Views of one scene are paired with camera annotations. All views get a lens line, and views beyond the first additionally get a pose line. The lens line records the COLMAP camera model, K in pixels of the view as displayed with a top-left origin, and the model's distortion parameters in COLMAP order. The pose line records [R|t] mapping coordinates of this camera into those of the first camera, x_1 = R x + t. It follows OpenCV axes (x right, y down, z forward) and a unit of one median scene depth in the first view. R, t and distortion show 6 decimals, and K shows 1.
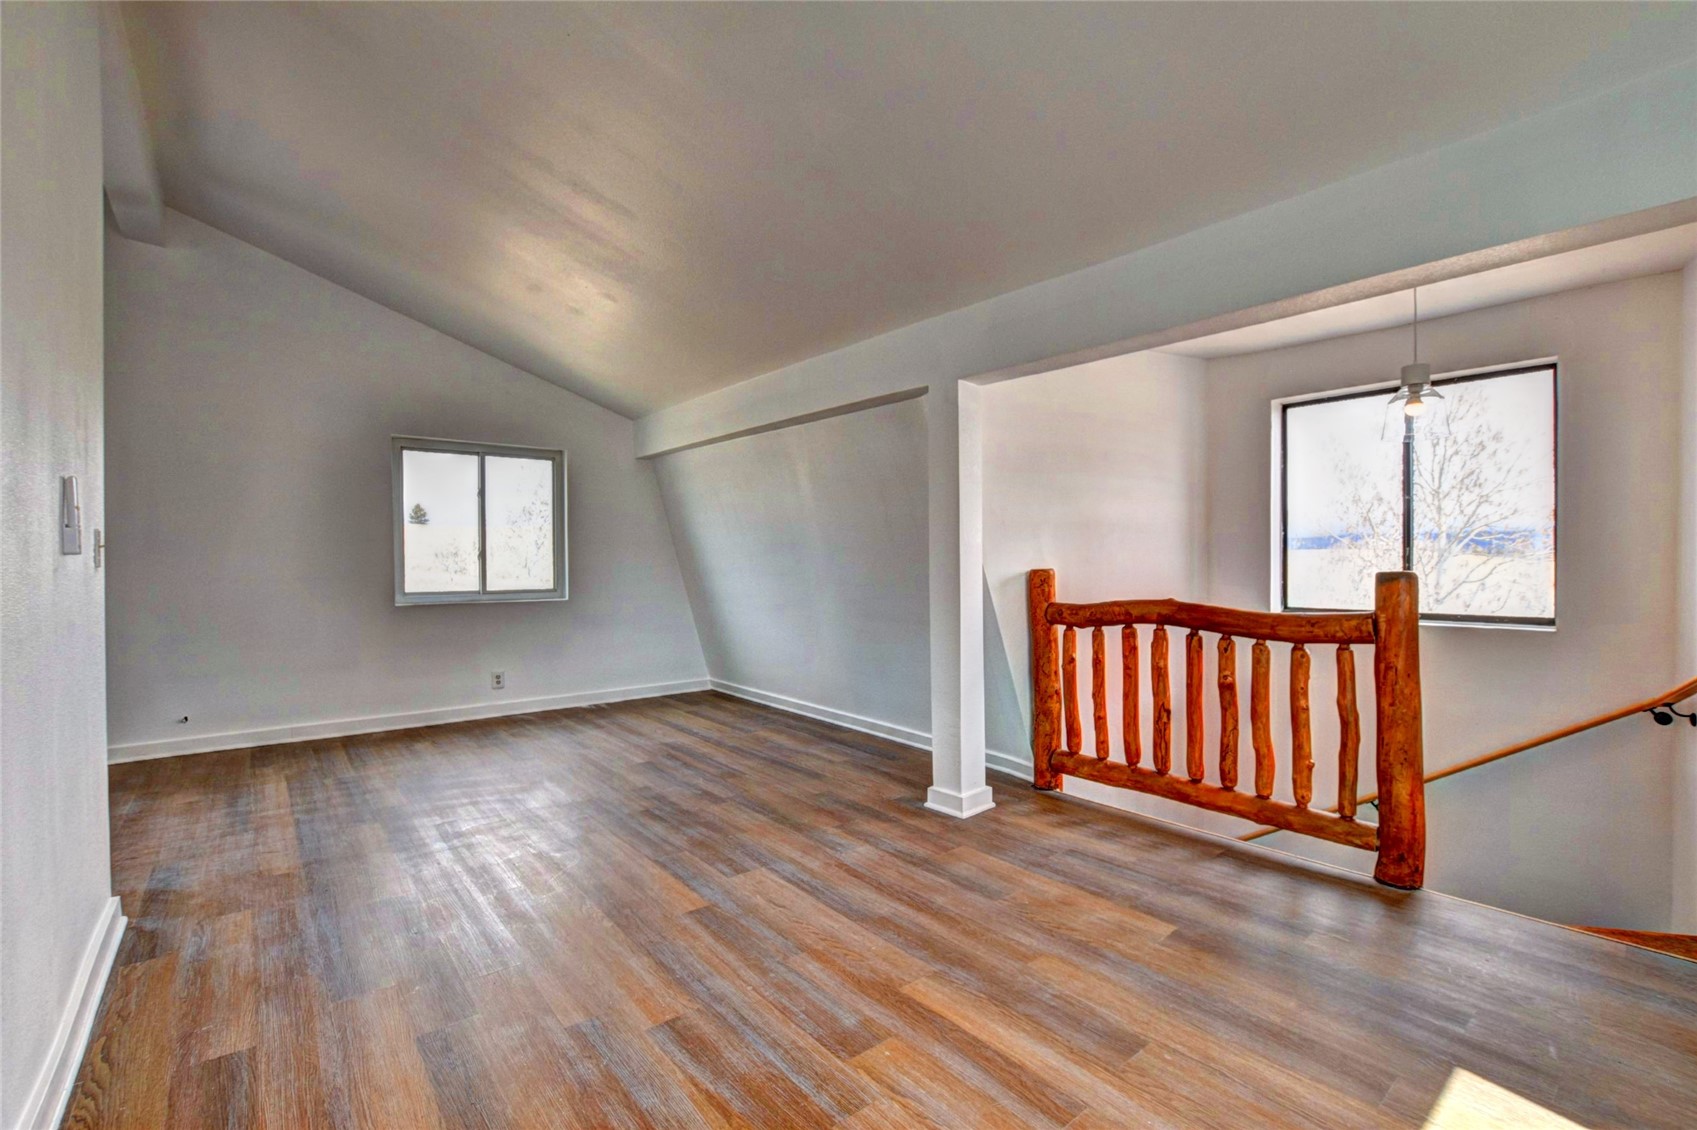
lens RADIAL K [[746.2, 0, 862.7], [0, 746.2, 558.1], [0, 0, 1]] dist [-0.028960, 0.001059]
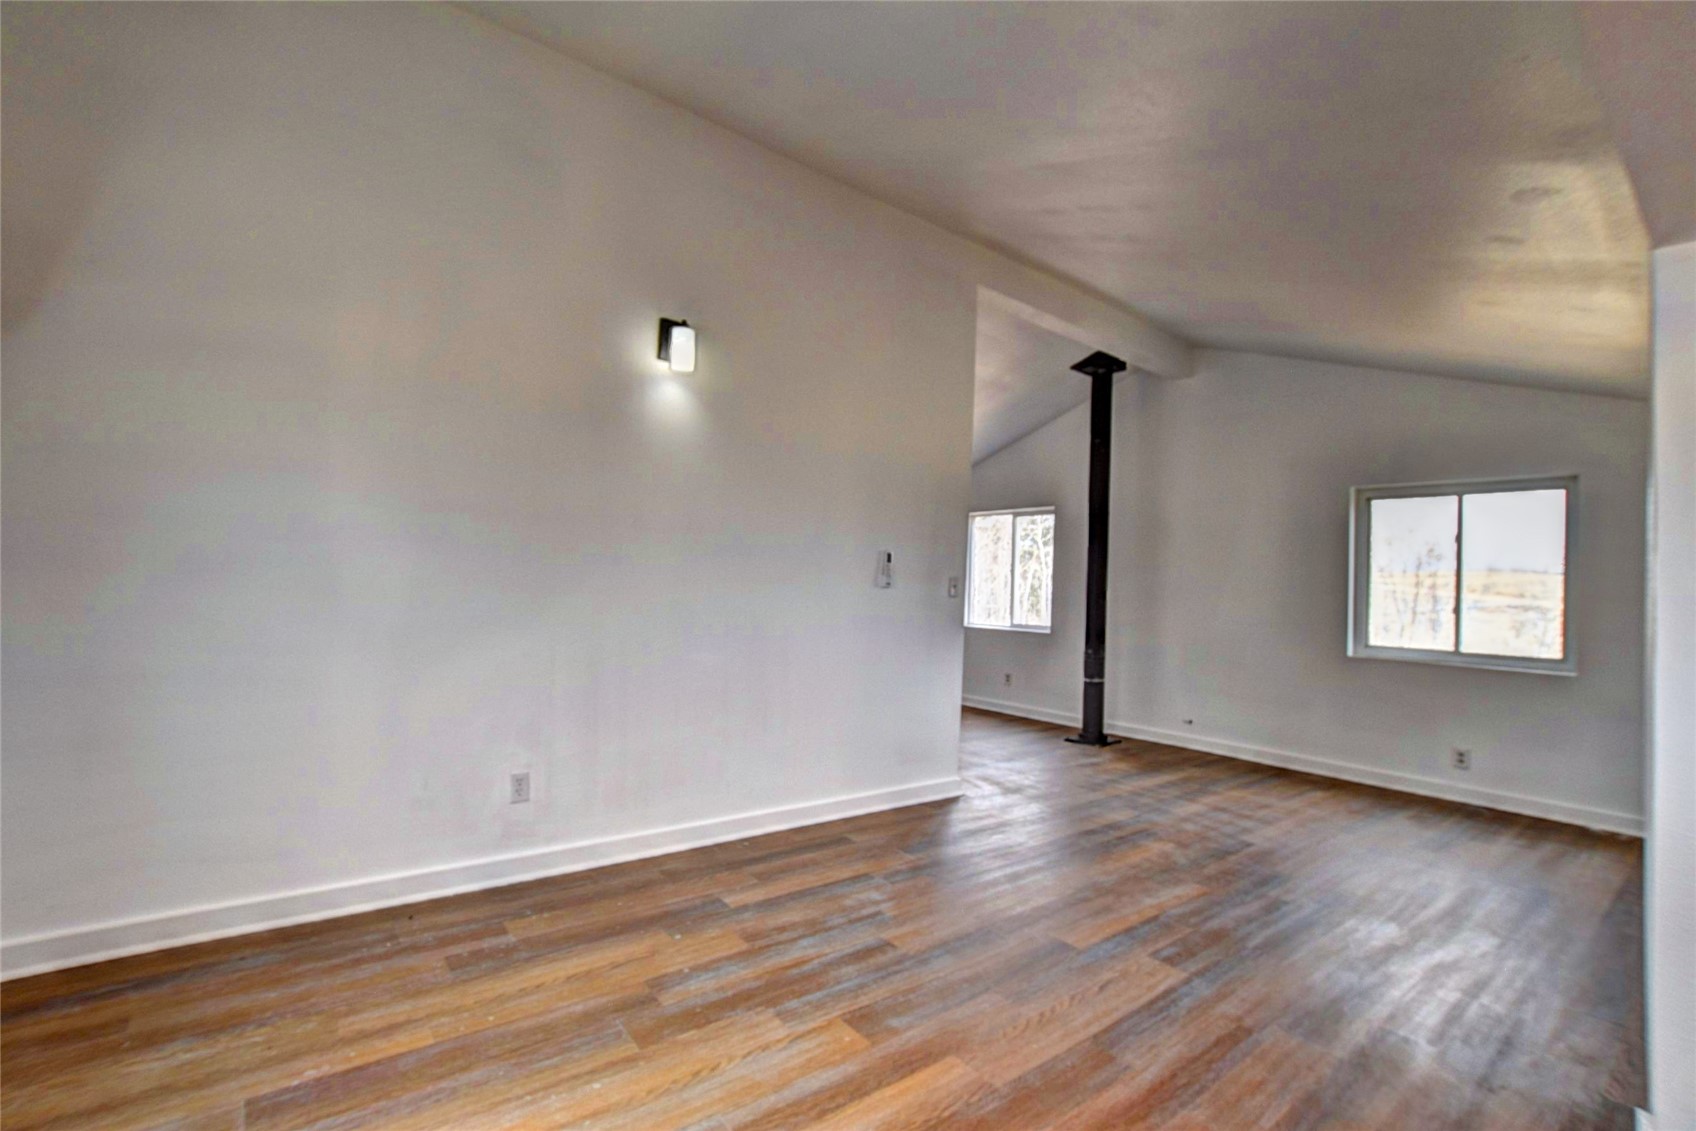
lens RADIAL K [[749.5, 0, 851.4], [0, 749.5, 571.7], [0, 0, 1]] dist [-0.035087, 0.006327]
pose [[-0.027678, -0.019977, -0.999417, 0.715550], [-0.042985, 0.998899, -0.018776, -0.004452], [0.998692, 0.042440, -0.028506, 0.623906]]
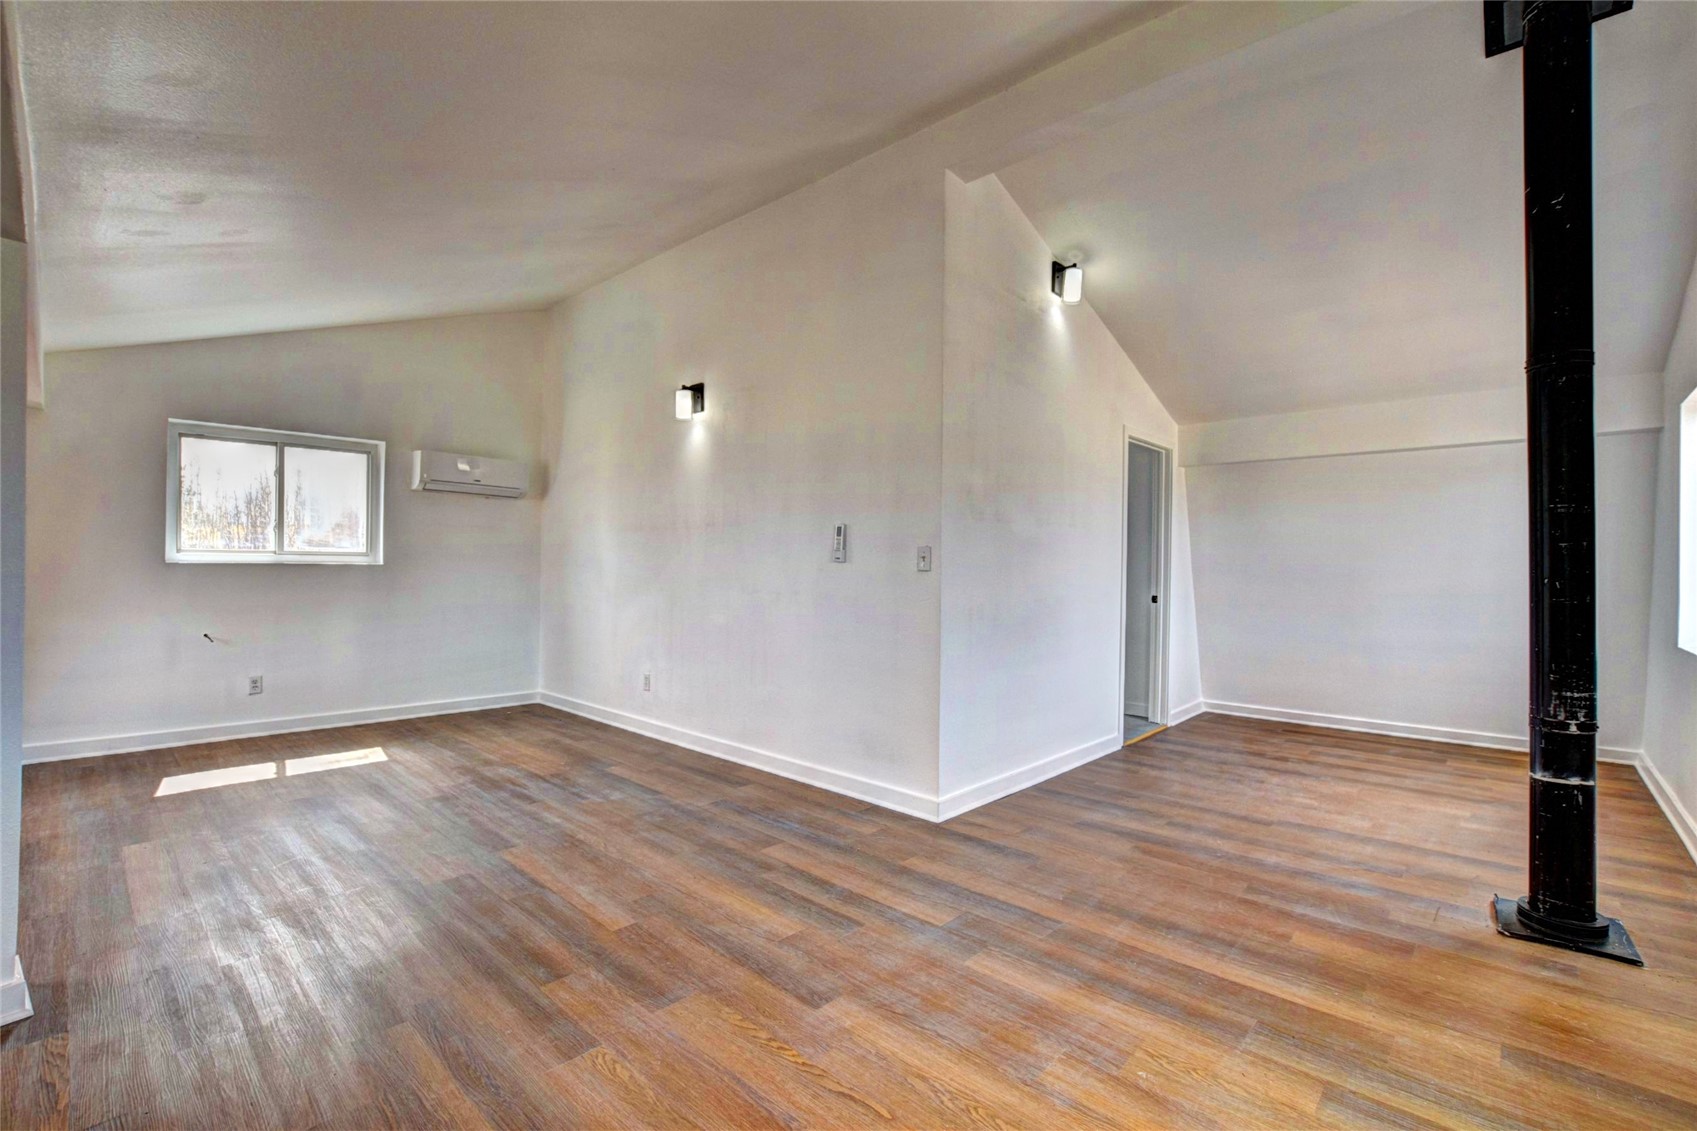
lens RADIAL K [[746.2, 0, 862.7], [0, 746.2, 558.6], [0, 0, 1]] dist [-0.028960, 0.001059]
pose [[-0.990273, -0.011899, -0.138625, -0.554128], [-0.011020, 0.999914, -0.007105, -0.002487], [0.138697, -0.005508, -0.990319, 2.014738]]
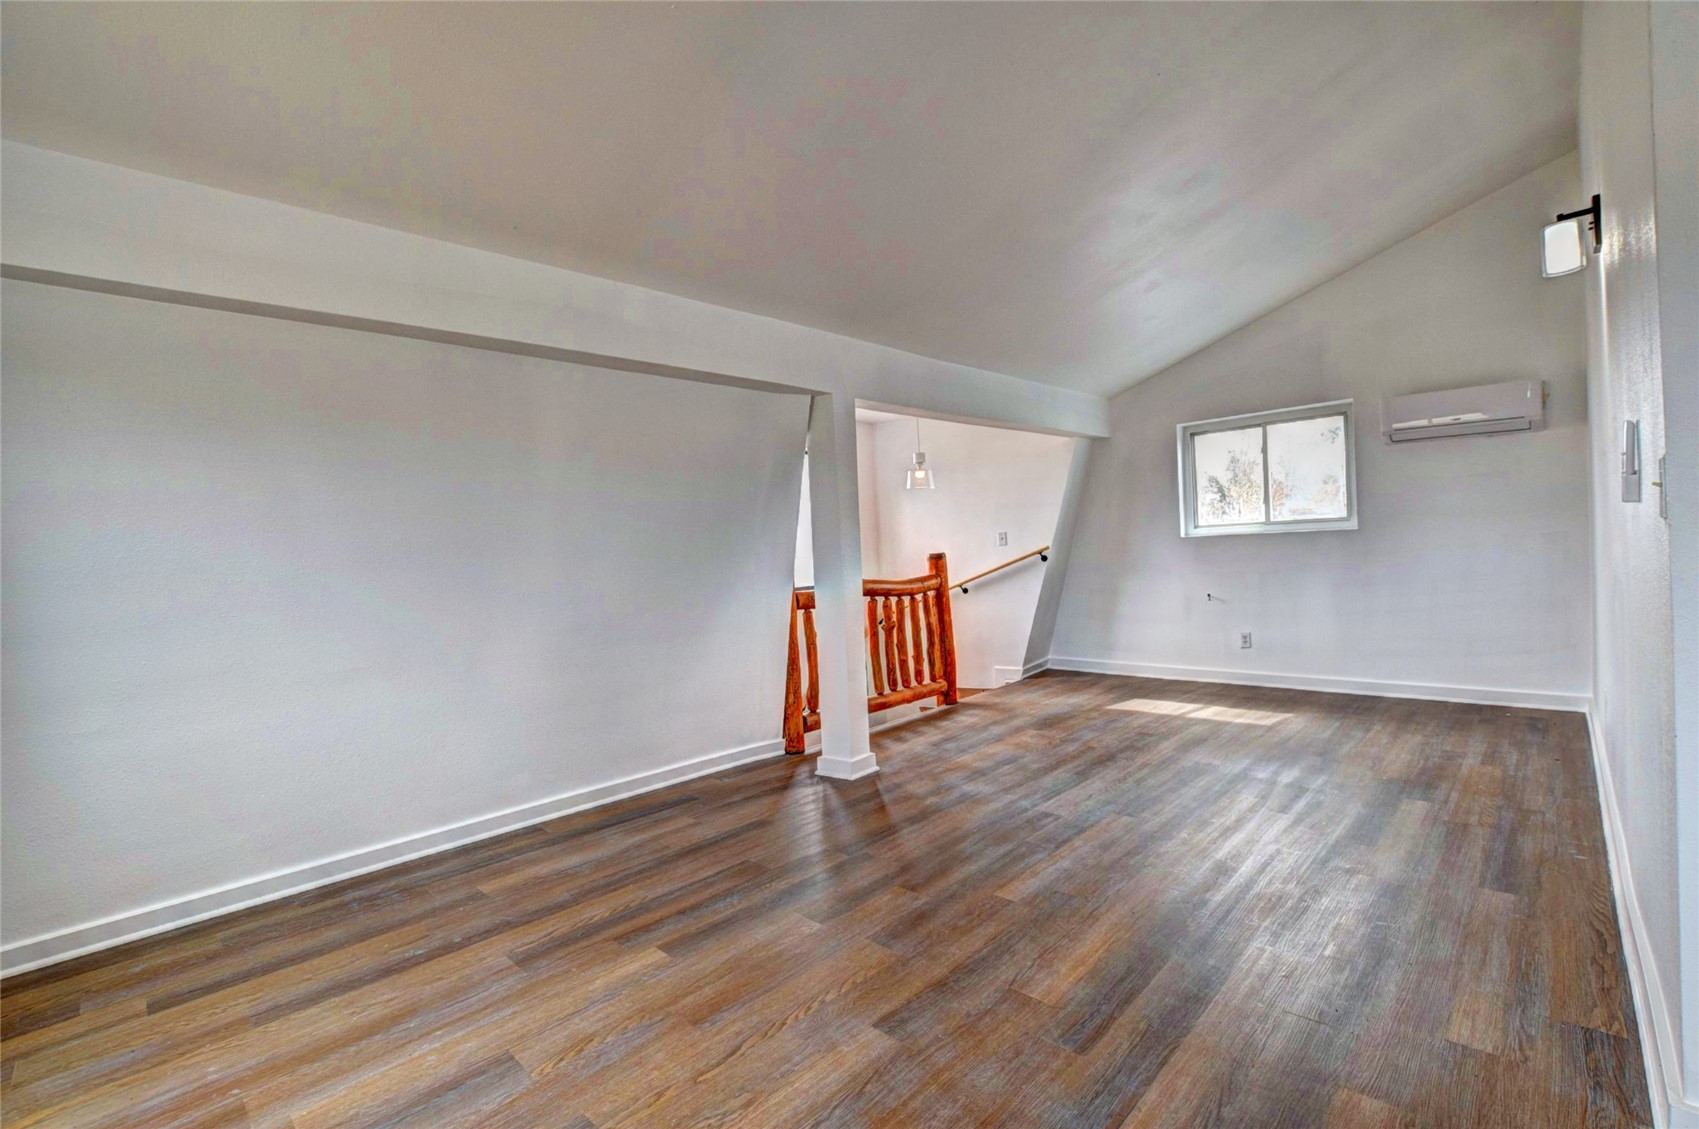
lens RADIAL K [[750.8, 0, 852.9], [0, 750.8, 570.7], [0, 0, 1]] dist [-0.035087, 0.006327]
pose [[-0.107356, -0.018931, 0.994040, -1.250246], [0.054617, 0.998197, 0.024909, 0.002737], [-0.992719, 0.056966, -0.106128, 1.379205]]
